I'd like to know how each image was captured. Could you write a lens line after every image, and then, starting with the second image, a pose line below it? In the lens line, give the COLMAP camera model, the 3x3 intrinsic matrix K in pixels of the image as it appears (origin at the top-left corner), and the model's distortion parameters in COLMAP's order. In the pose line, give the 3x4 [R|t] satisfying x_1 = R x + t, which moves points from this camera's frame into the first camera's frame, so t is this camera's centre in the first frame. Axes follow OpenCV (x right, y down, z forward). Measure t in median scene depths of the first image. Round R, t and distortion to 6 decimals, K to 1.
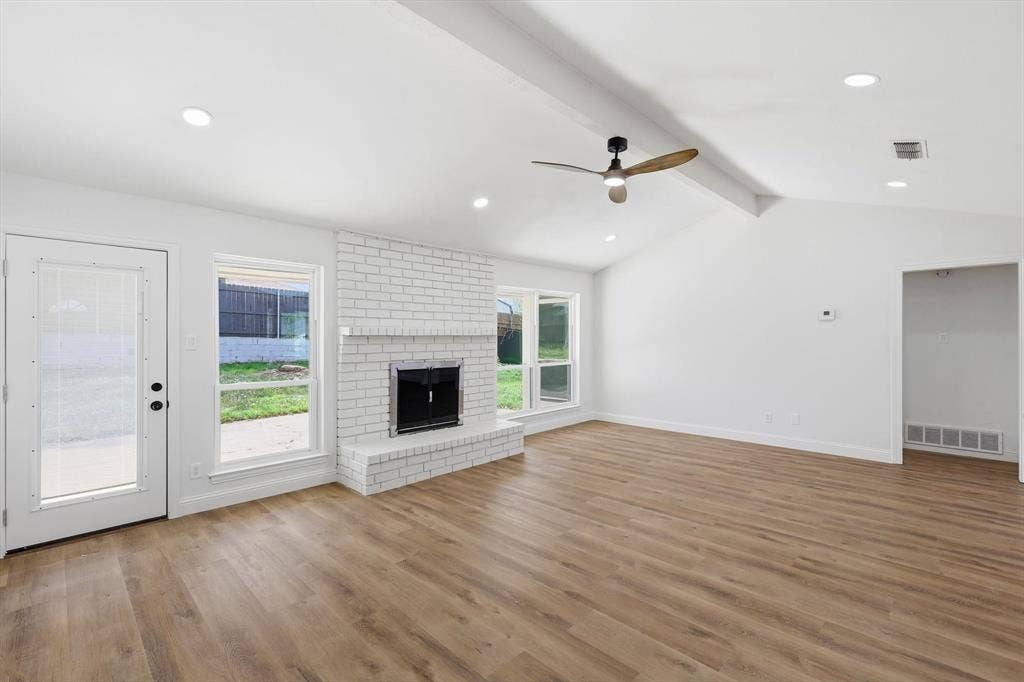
lens RADIAL K [[452.2, 0, 513.6], [0, 452.2, 336.9], [0, 0, 1]] dist [-0.000158, 0.000066]
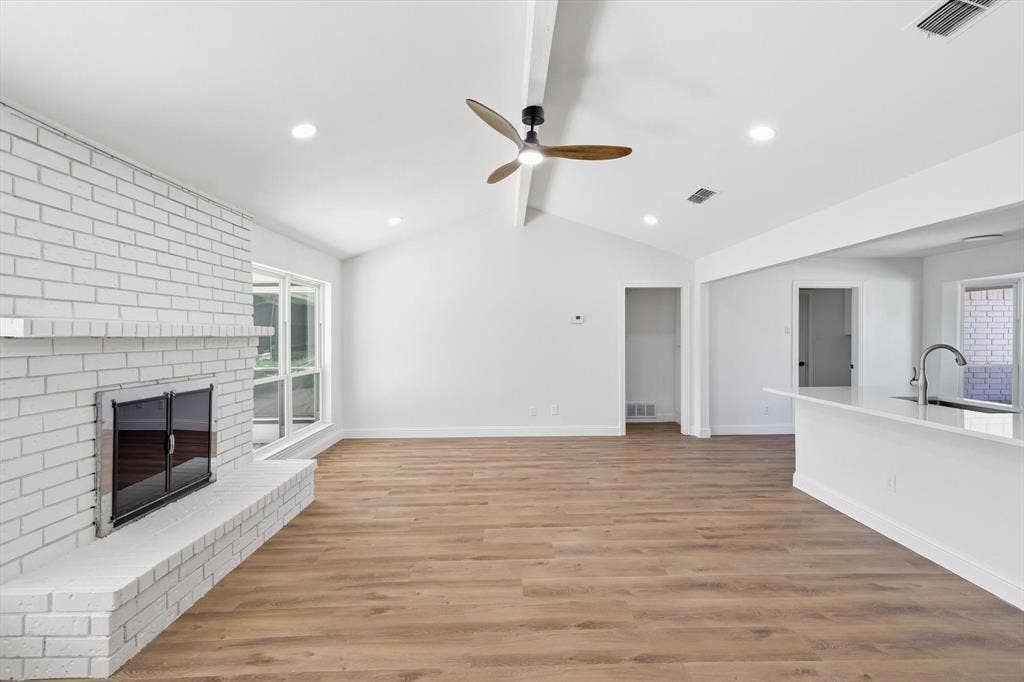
lens RADIAL K [[459.0, 0, 519.3], [0, 459.0, 341.4], [0, 0, 1]] dist [0.002078, 0.000268]
pose [[0.695936, -0.007516, 0.718065, -0.317894], [-0.000177, 0.999943, 0.010638, -0.003704], [-0.718104, -0.007531, 0.695895, 0.308448]]
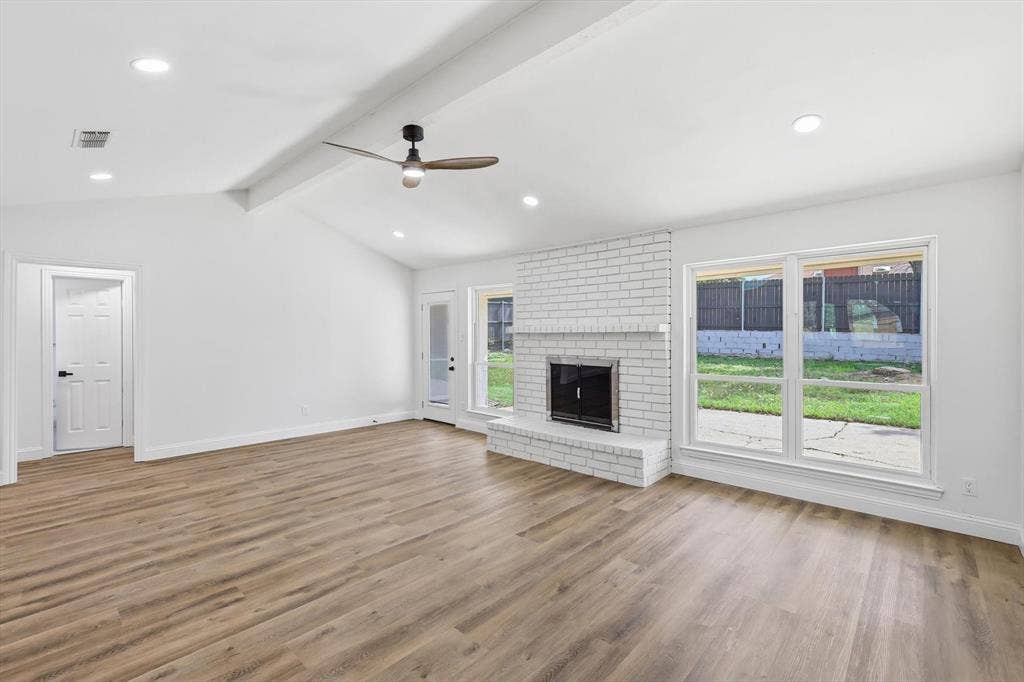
lens RADIAL K [[452.2, 0, 513.6], [0, 452.2, 336.9], [0, 0, 1]] dist [-0.000158, 0.000066]
pose [[0.026436, 0.008527, -0.999614, 0.897825], [0.003285, 0.999957, 0.008616, -0.003139], [0.999645, -0.003511, 0.026407, 0.896999]]
